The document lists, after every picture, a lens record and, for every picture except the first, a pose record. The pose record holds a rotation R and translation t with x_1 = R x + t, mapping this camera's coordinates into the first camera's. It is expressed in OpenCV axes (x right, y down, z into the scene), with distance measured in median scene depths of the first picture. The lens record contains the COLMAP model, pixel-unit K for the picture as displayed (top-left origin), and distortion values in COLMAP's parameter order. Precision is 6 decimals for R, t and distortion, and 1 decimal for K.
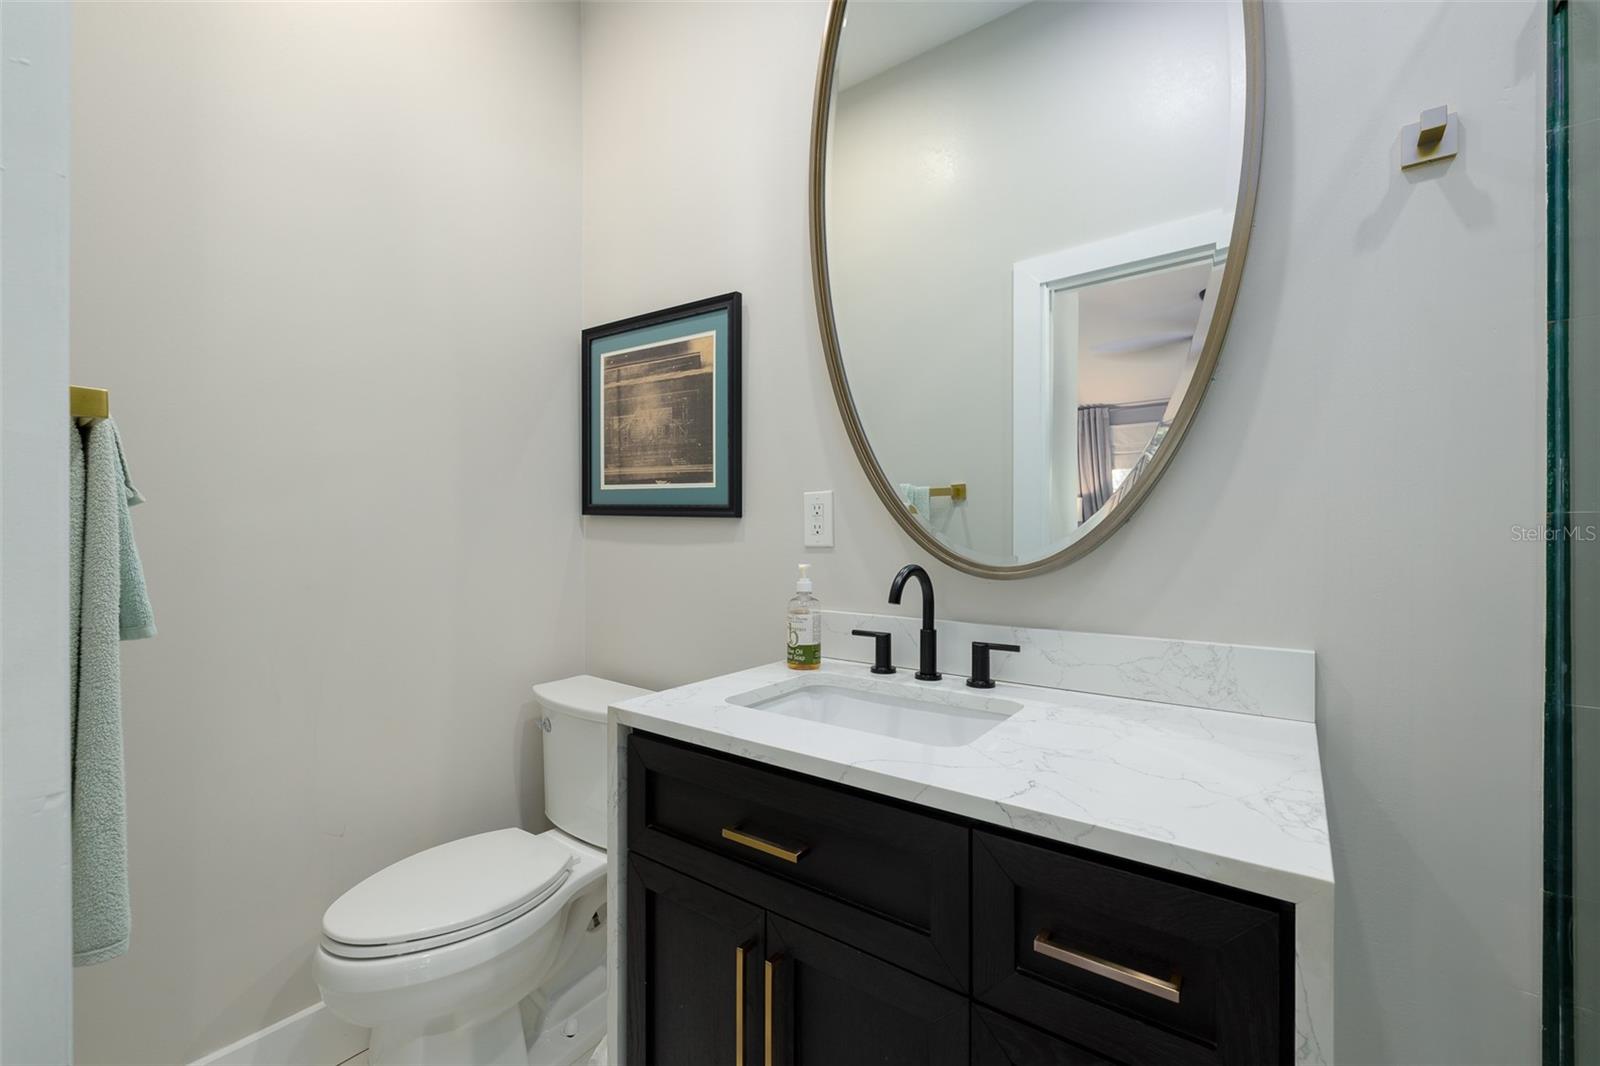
lens RADIAL K [[664.2, 0, 795.1], [0, 664.2, 529.8], [0, 0, 1]] dist [-0.002373, -0.000187]
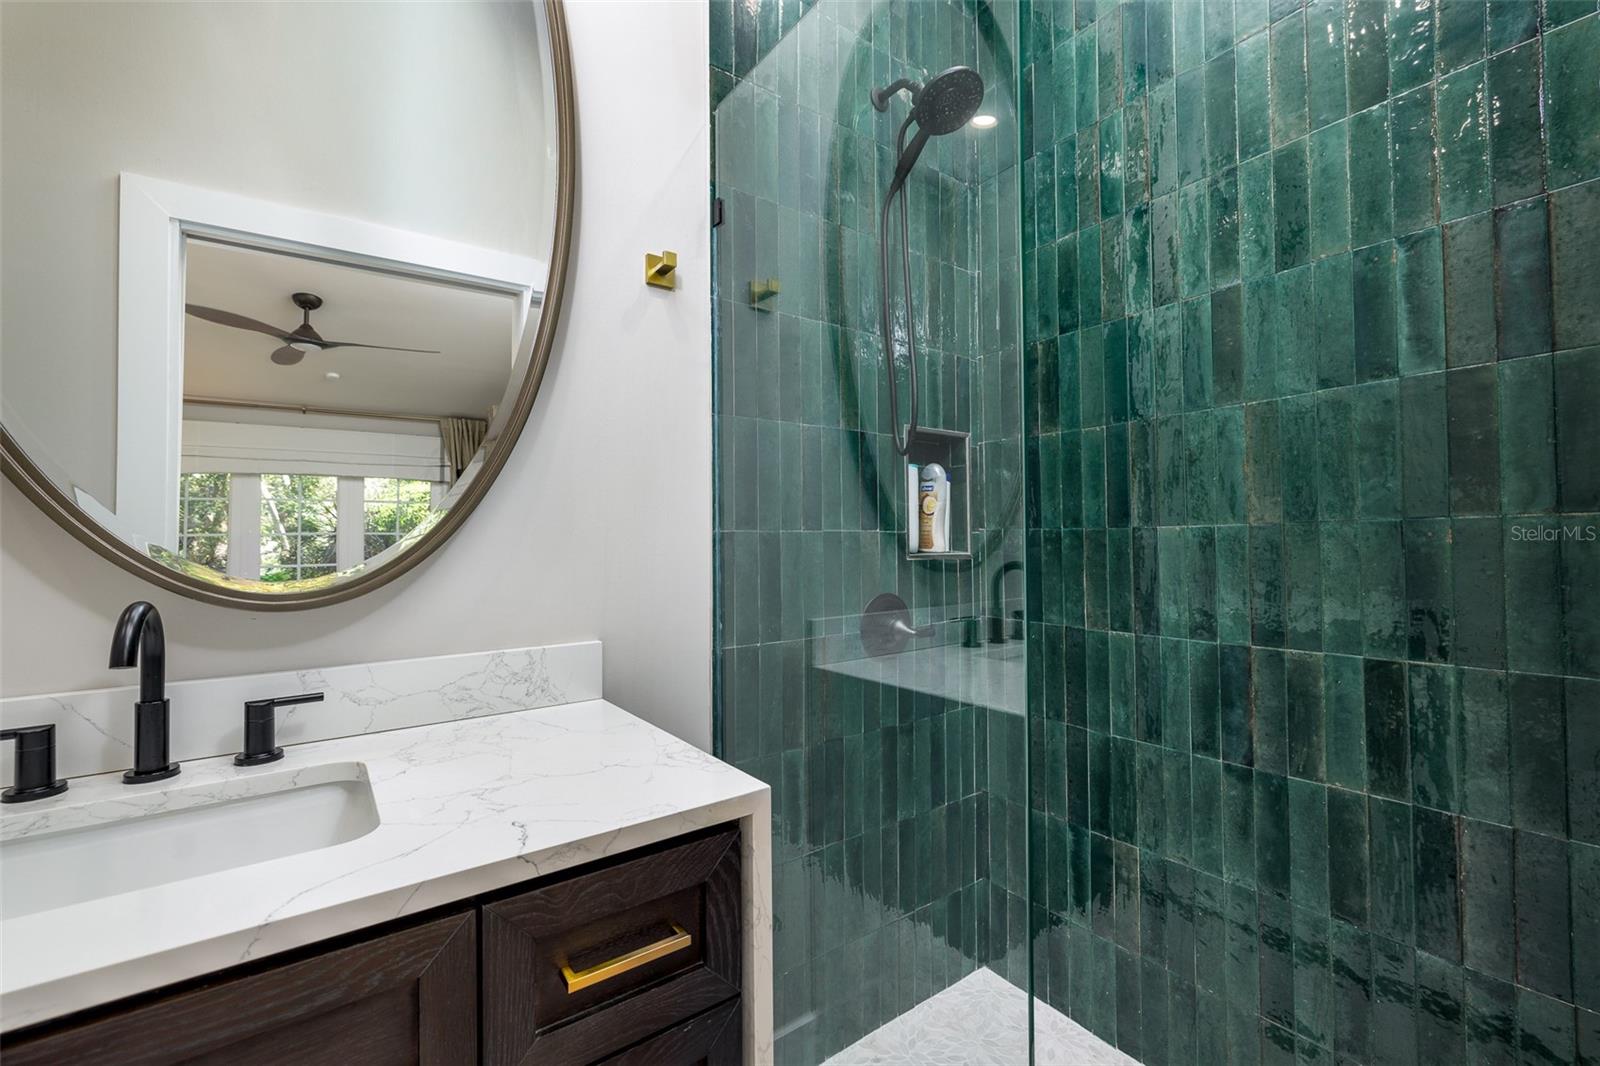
lens RADIAL K [[664.2, 0, 797.4], [0, 664.2, 527.5], [0, 0, 1]] dist [-0.002373, -0.000187]
pose [[0.314834, 0.014940, 0.949029, -0.267096], [0.009660, 0.999774, -0.018944, -0.001515], [-0.949097, 0.015132, 0.314619, 0.237831]]
